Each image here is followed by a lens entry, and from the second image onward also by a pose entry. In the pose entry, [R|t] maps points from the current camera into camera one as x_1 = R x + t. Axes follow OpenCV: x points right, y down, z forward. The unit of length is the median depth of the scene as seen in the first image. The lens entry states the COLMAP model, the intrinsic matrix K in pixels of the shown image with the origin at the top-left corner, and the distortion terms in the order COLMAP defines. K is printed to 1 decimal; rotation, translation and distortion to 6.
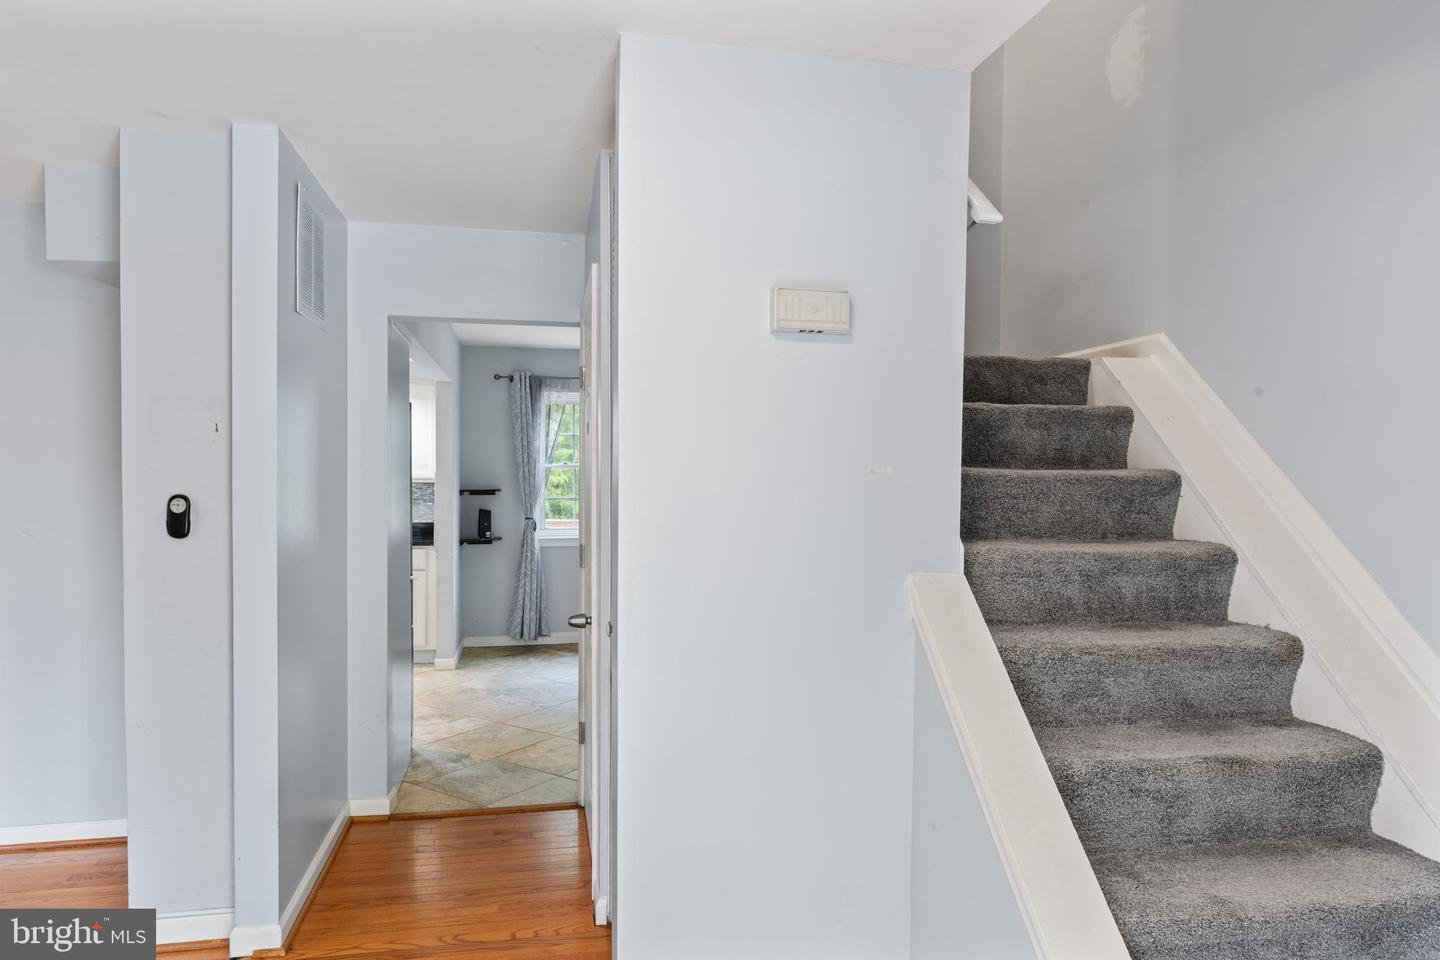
lens RADIAL K [[894.0, 0, 718.3], [0, 894.0, 503.2], [0, 0, 1]] dist [-0.001800, -0.000521]
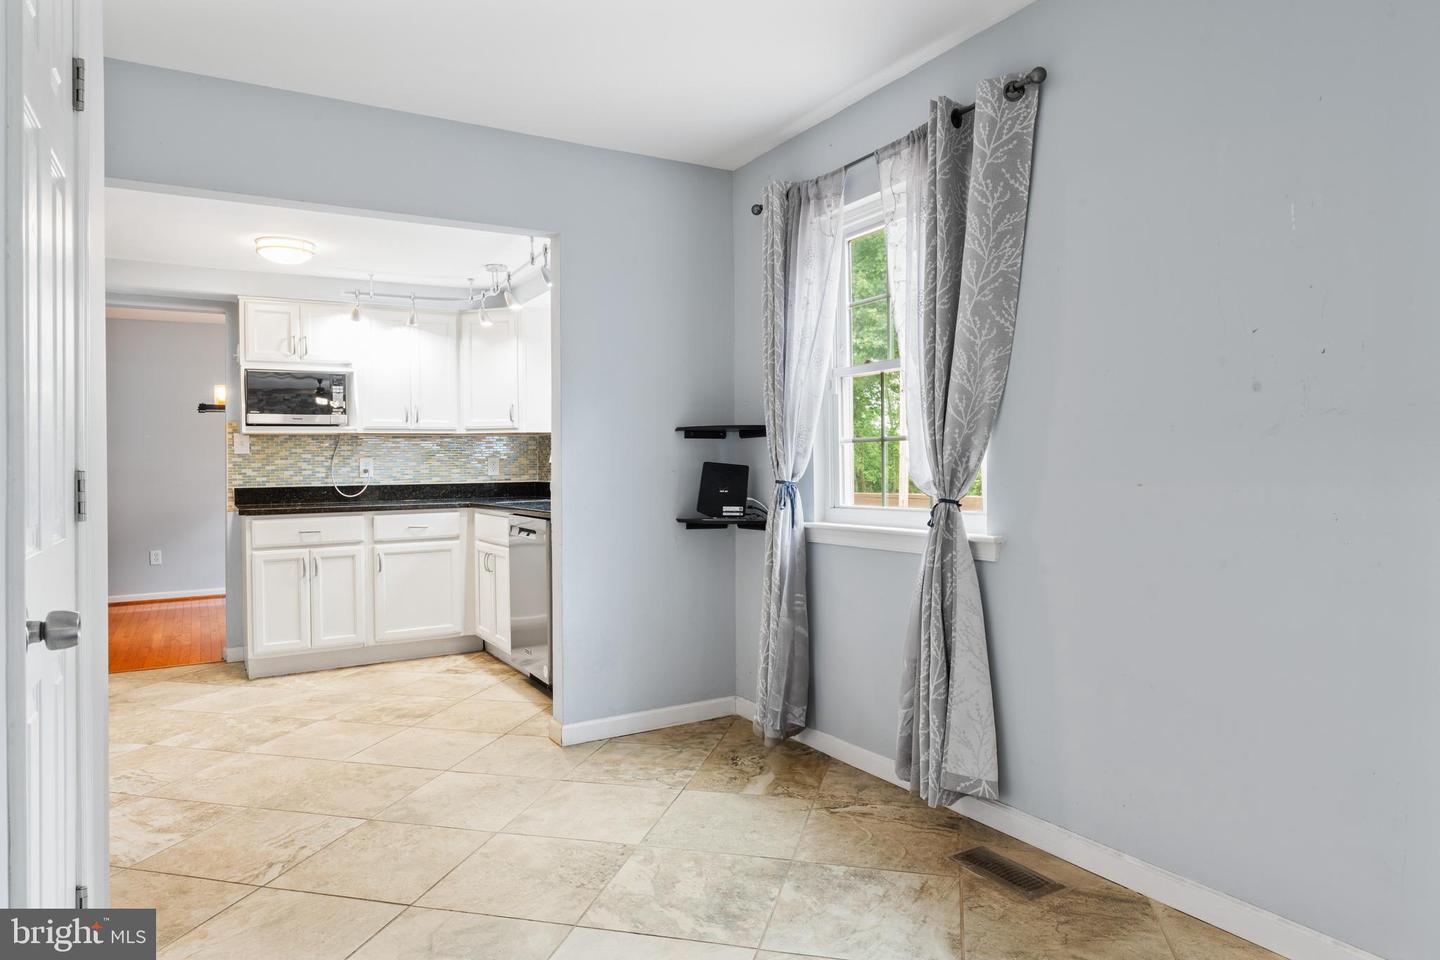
lens RADIAL K [[876.6, 0, 716.2], [0, 876.6, 464.6], [0, 0, 1]] dist [-0.002524, -0.001703]
pose [[0.320903, -0.009643, -0.947063, 0.299325], [-0.015055, 0.999770, -0.015281, 0.019921], [0.946992, 0.019162, 0.320684, 1.057770]]
